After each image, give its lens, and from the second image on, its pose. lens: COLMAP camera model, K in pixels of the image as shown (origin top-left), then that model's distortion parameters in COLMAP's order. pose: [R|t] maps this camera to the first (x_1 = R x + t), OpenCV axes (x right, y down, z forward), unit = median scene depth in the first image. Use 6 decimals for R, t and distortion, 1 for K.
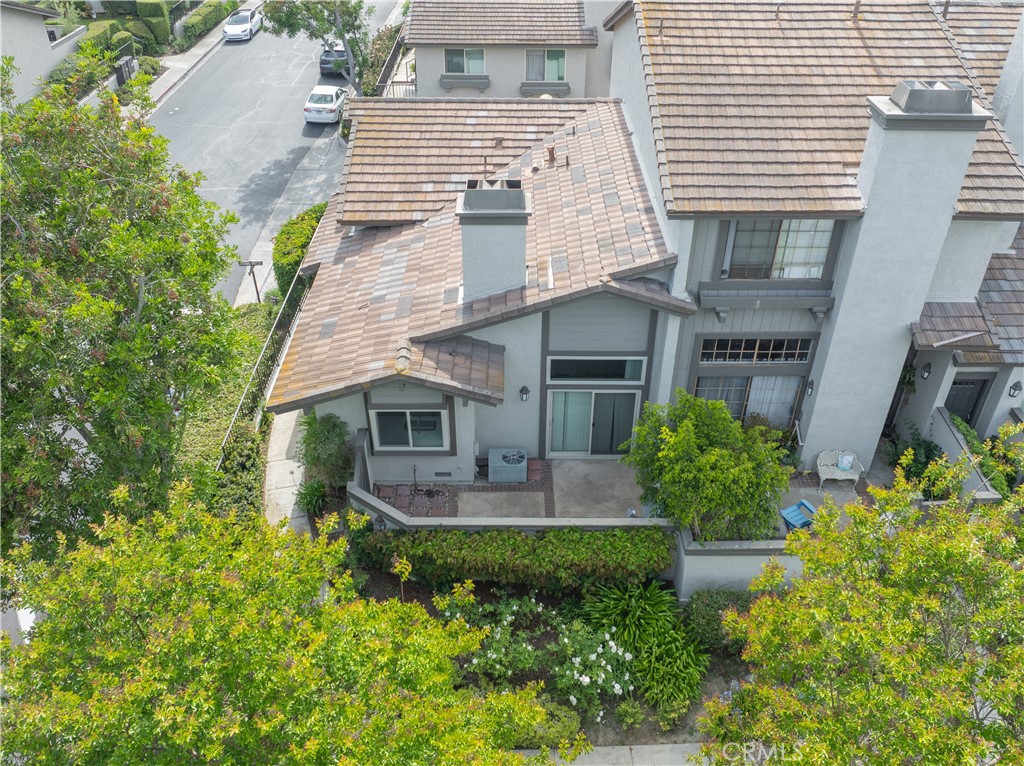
lens RADIAL K [[733.2, 0, 512.0], [0, 733.2, 383.0], [0, 0, 1]] dist [-0.001703, -0.002914]
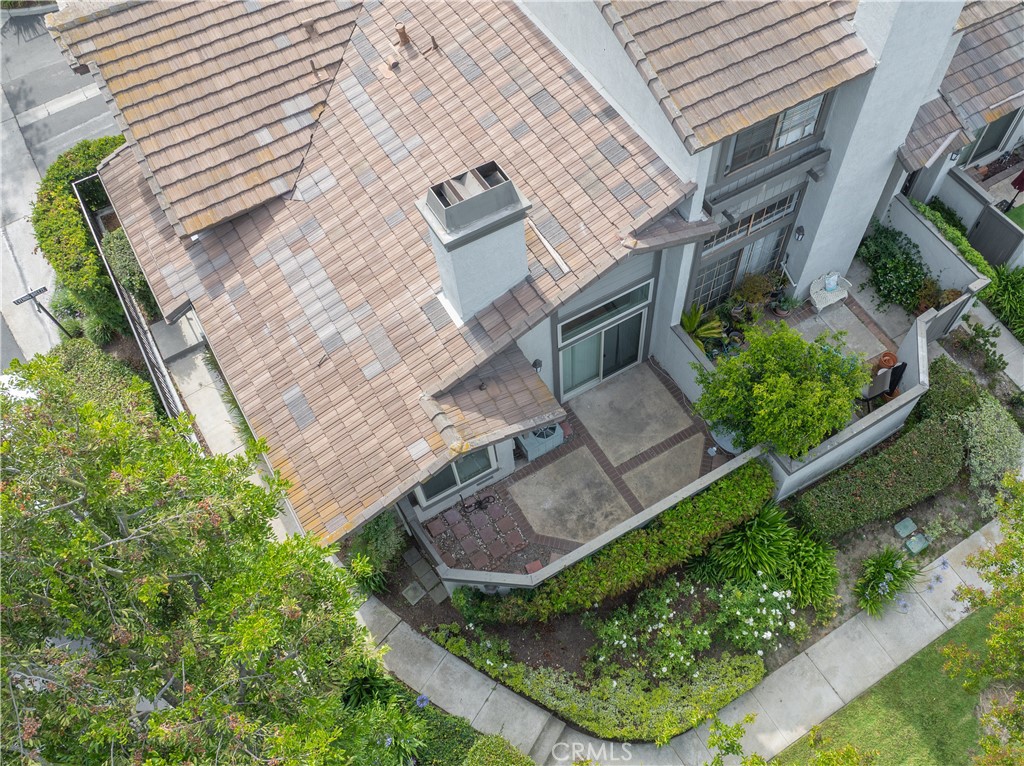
lens RADIAL K [[749.5, 0, 512.0], [0, 749.5, 383.0], [0, 0, 1]] dist [-0.002968, -0.004039]
pose [[0.863674, -0.452495, 0.222071, -0.187298], [0.335178, 0.844624, 0.417452, -0.303719], [-0.376462, -0.286109, 0.881146, 0.185084]]
